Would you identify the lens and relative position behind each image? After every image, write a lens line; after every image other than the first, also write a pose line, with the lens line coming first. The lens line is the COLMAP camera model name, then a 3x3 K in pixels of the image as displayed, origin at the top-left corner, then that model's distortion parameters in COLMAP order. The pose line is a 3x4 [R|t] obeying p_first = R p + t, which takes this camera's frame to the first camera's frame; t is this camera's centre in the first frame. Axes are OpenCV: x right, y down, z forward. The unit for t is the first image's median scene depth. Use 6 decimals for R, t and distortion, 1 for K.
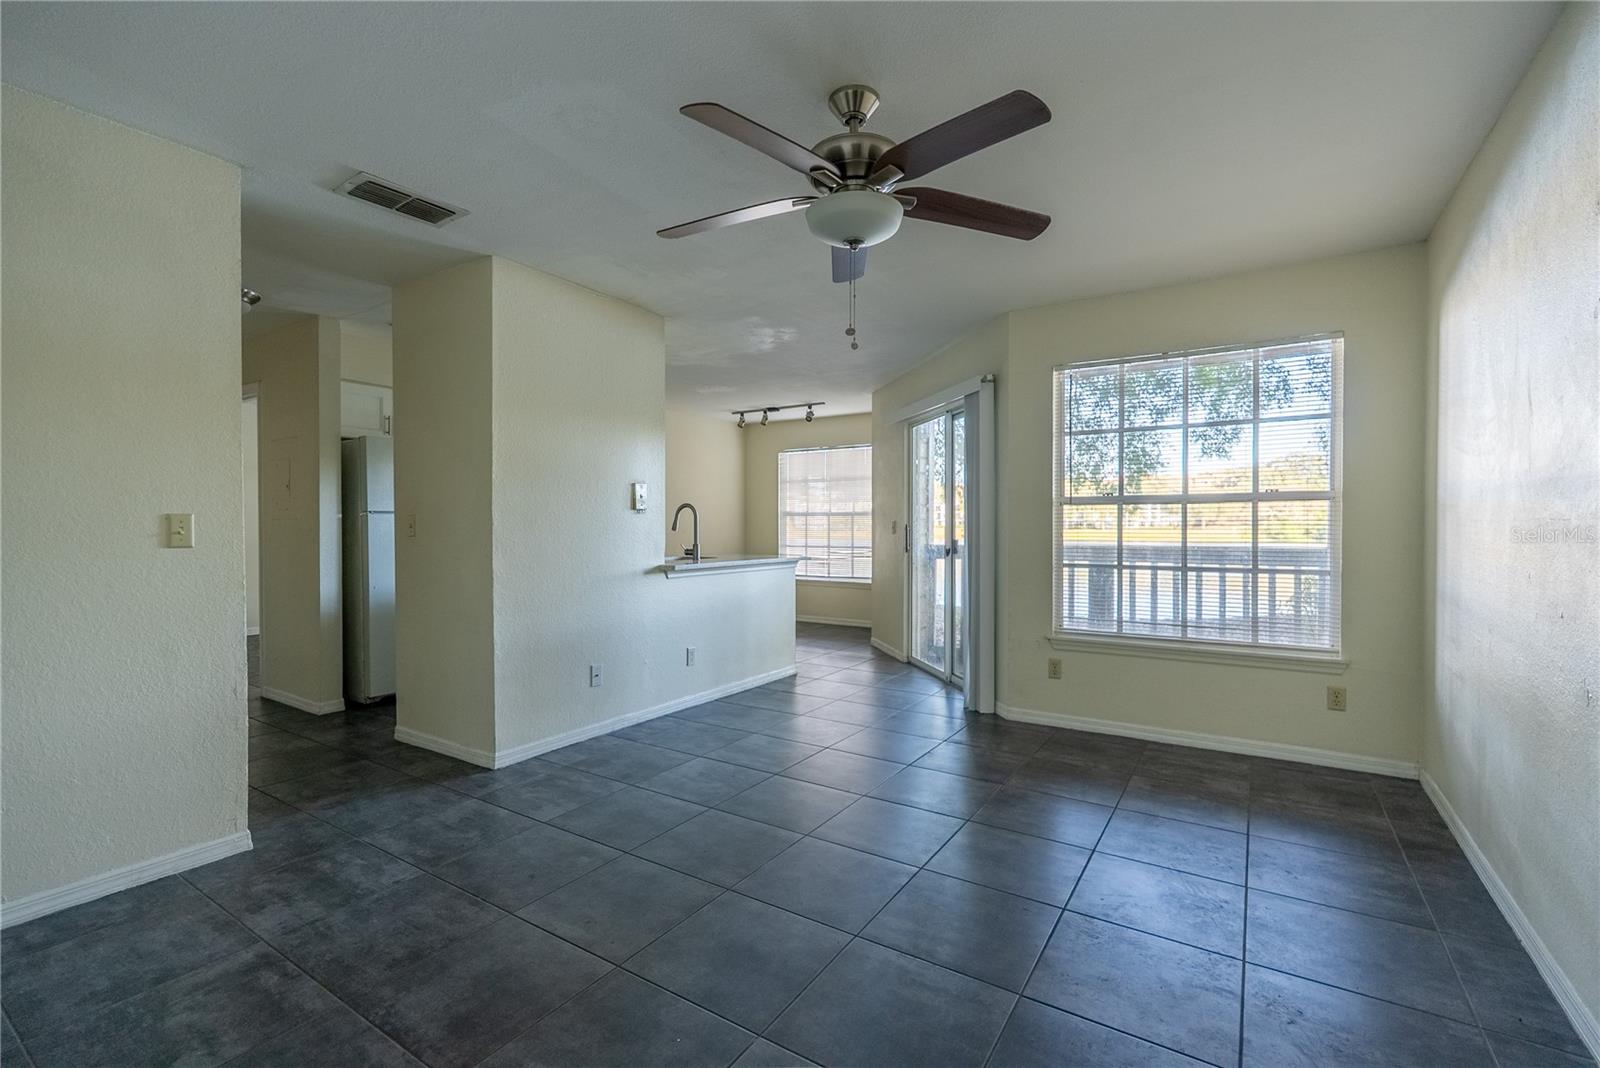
lens RADIAL K [[707.2, 0, 803.8], [0, 707.2, 530.5], [0, 0, 1]] dist [-0.001603, 0.000672]
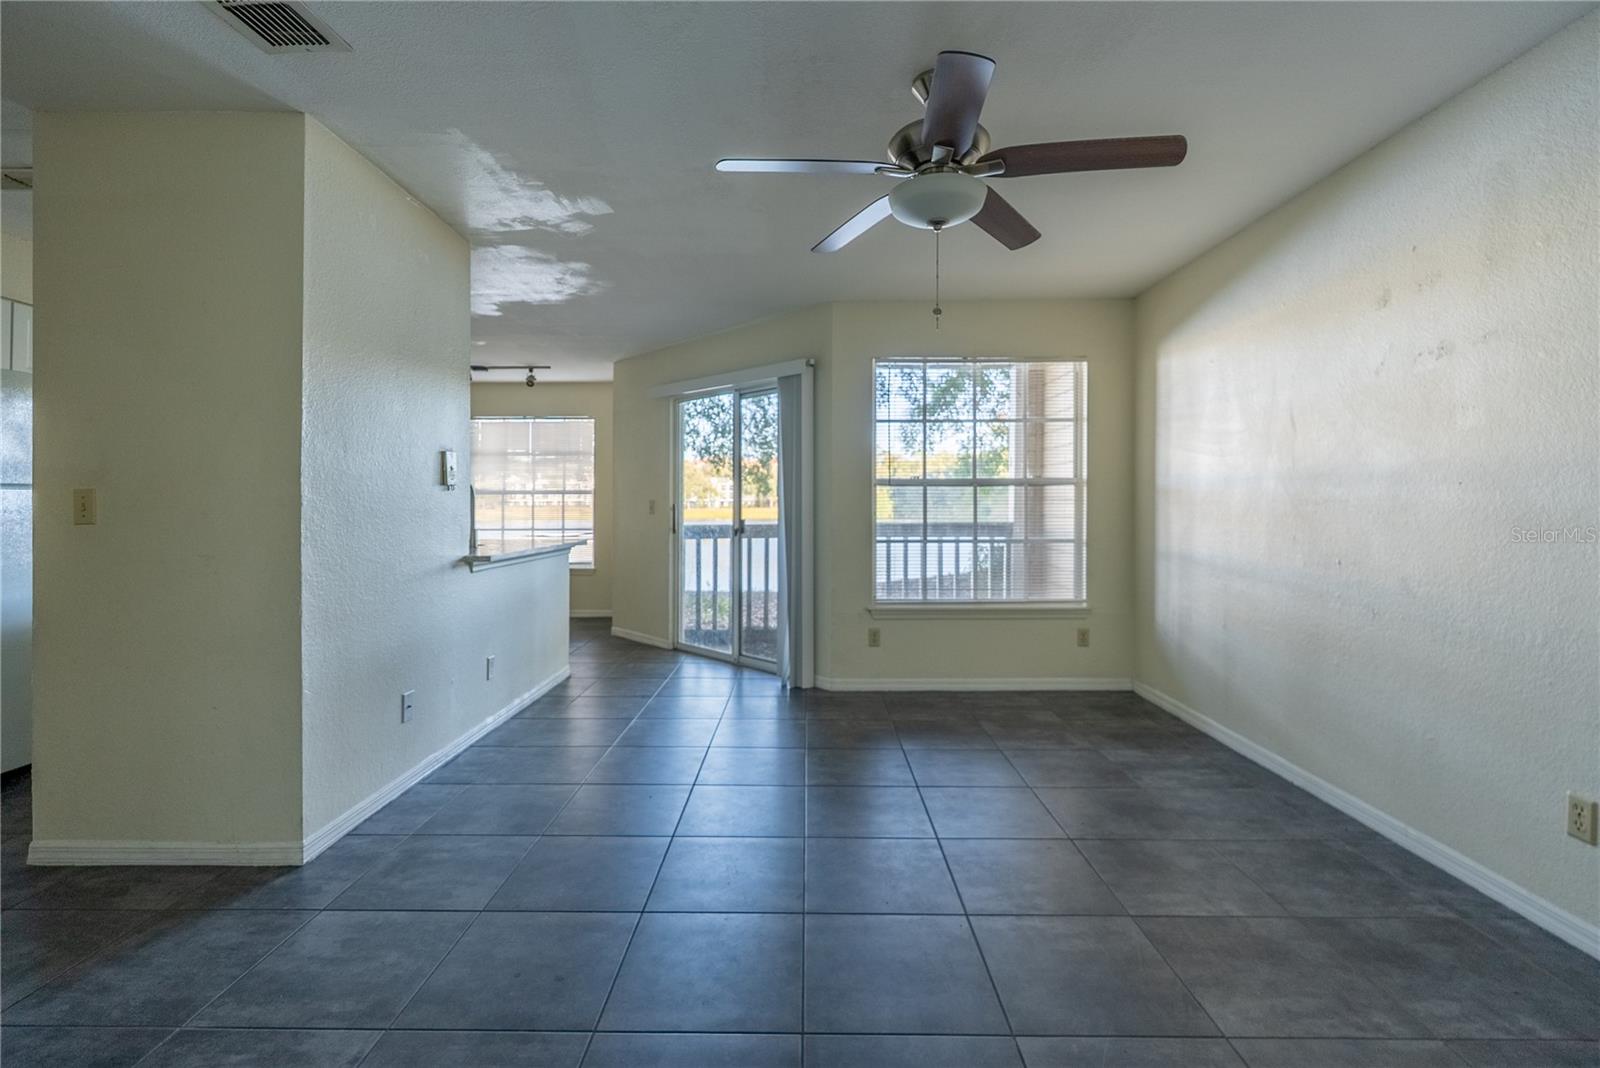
lens RADIAL K [[720.3, 0, 799.5], [0, 720.3, 499.0], [0, 0, 1]] dist [-0.000038, 0.000131]
pose [[0.845796, 0.002606, 0.533501, -0.331806], [0.005699, 0.999887, -0.013918, -0.001195], [-0.533477, 0.014812, 0.845685, 0.126047]]
